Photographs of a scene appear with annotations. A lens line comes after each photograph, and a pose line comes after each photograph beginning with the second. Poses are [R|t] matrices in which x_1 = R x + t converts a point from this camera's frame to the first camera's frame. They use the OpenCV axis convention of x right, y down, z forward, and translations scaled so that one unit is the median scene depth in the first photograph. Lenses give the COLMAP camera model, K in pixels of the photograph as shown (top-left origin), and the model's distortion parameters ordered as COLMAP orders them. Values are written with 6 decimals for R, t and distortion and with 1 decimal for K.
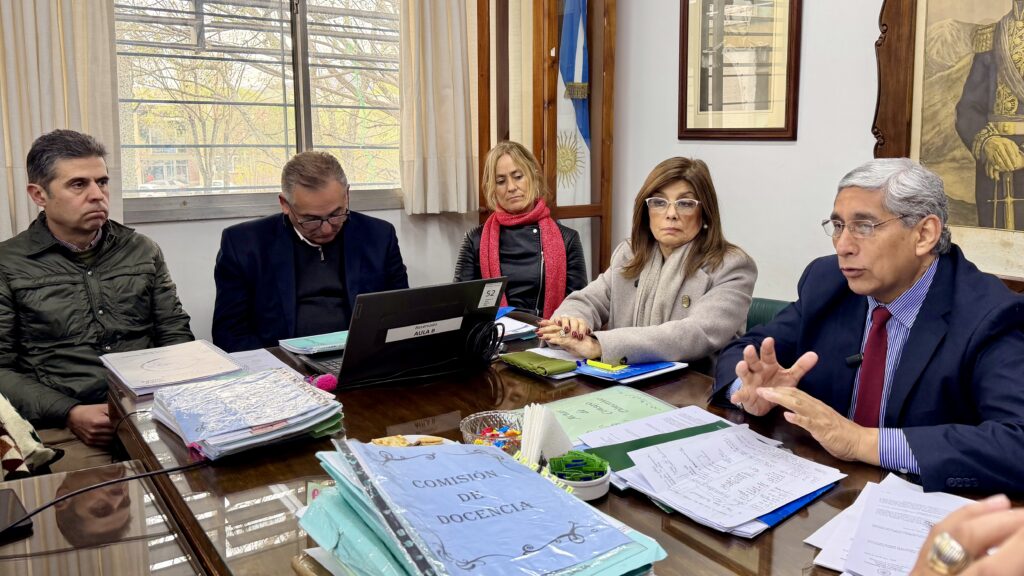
lens RADIAL K [[861.5, 0, 526.9], [0, 861.5, 239.7], [0, 0, 1]] dist [0.096320, -0.175690]
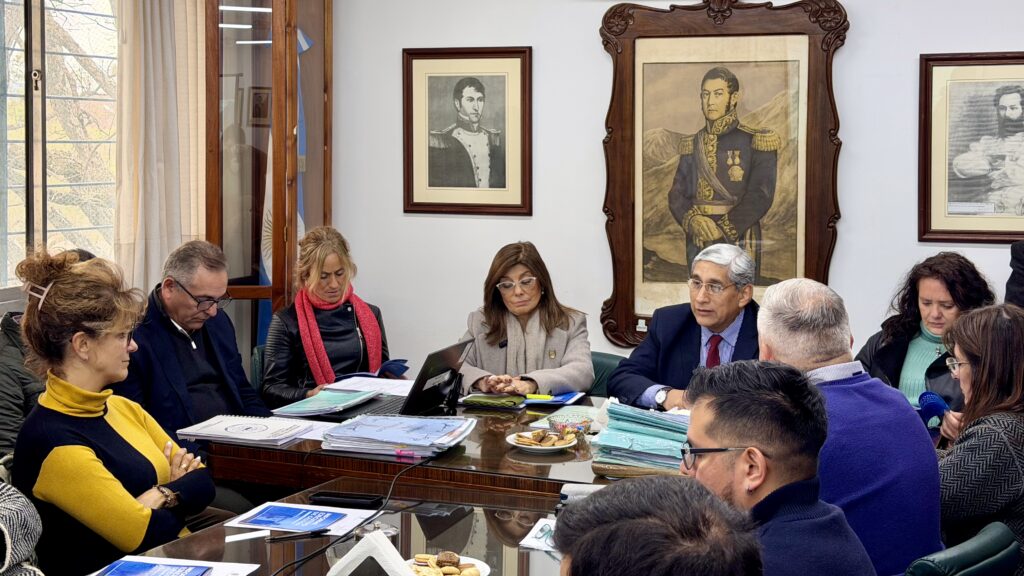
lens RADIAL K [[1605.3, 0, 455.4], [0, 1605.3, 207.9], [0, 0, 1]] dist [0.136348, 0.026771]
pose [[0.844437, -0.031012, 0.534756, -1.080854], [0.067609, 0.996509, -0.048971, -0.031189], [-0.531371, 0.077507, 0.843586, -0.883626]]
